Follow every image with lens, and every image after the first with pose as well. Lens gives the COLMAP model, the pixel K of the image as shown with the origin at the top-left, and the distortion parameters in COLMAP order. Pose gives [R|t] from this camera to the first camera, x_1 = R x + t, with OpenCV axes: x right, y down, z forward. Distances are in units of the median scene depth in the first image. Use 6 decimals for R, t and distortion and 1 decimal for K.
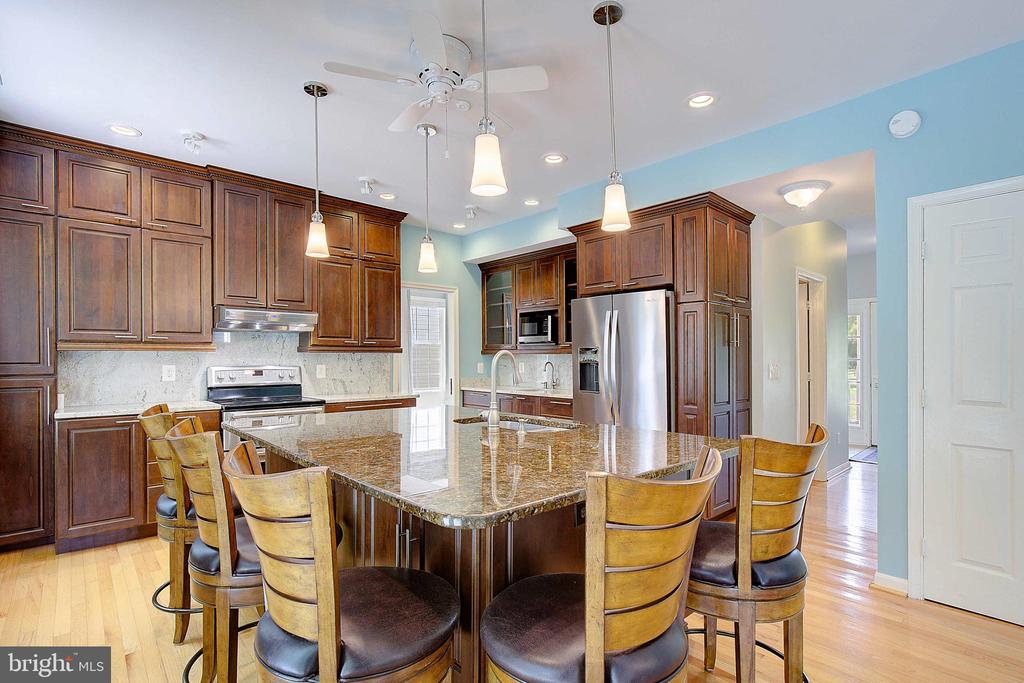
lens RADIAL K [[472.6, 0, 516.1], [0, 472.6, 356.9], [0, 0, 1]] dist [-0.020114, 0.008189]
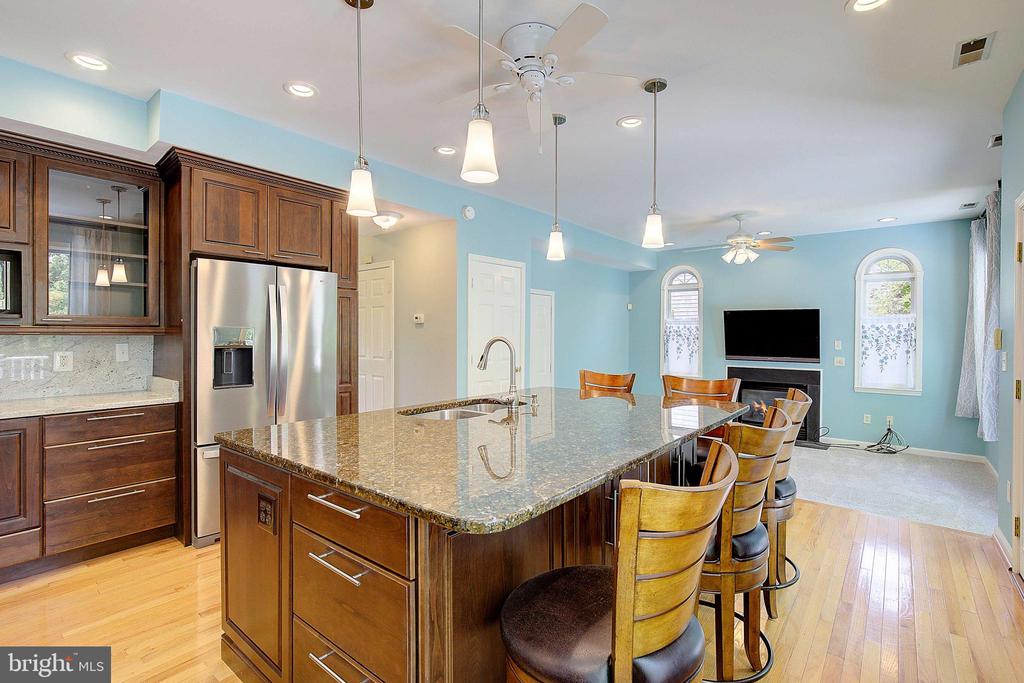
lens RADIAL K [[472.6, 0, 512.5], [0, 472.6, 333.4], [0, 0, 1]] dist [-0.020114, 0.008189]
pose [[-0.129579, 0.005049, 0.991556, -0.683080], [-0.004578, 0.999973, -0.005690, -0.009434], [-0.991559, -0.005277, -0.129553, 0.697551]]
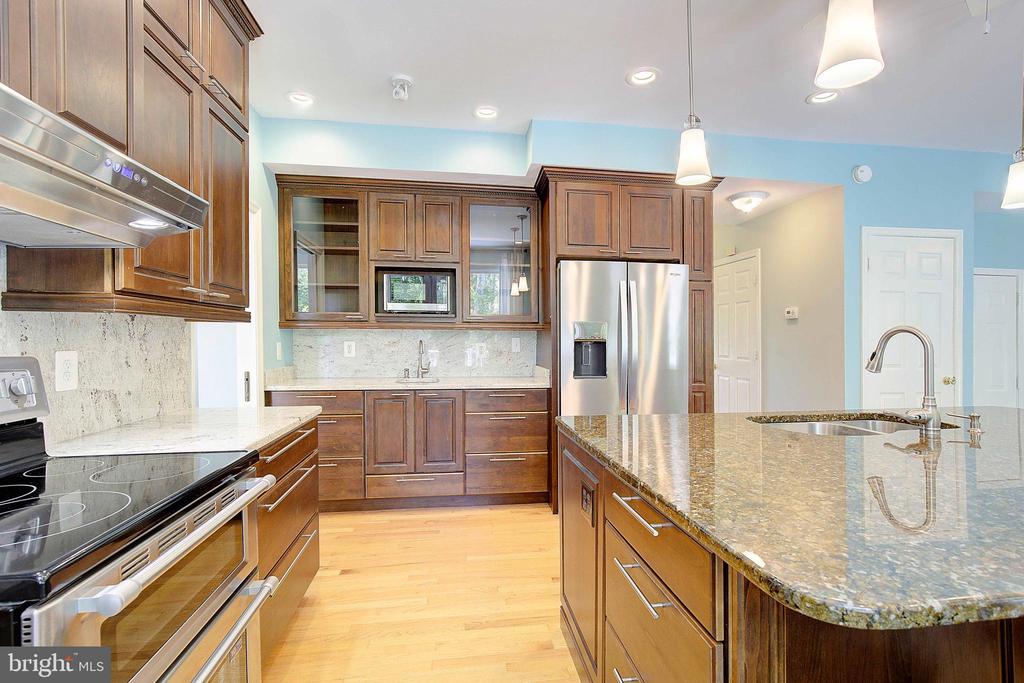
lens RADIAL K [[472.6, 0, 516.9], [0, 472.6, 336.2], [0, 0, 1]] dist [-0.020114, 0.008189]
pose [[0.573627, 0.003452, 0.819109, -0.616199], [-0.007557, 0.999971, 0.001078, 0.003925], [-0.819082, -0.006808, 0.573637, 0.677000]]
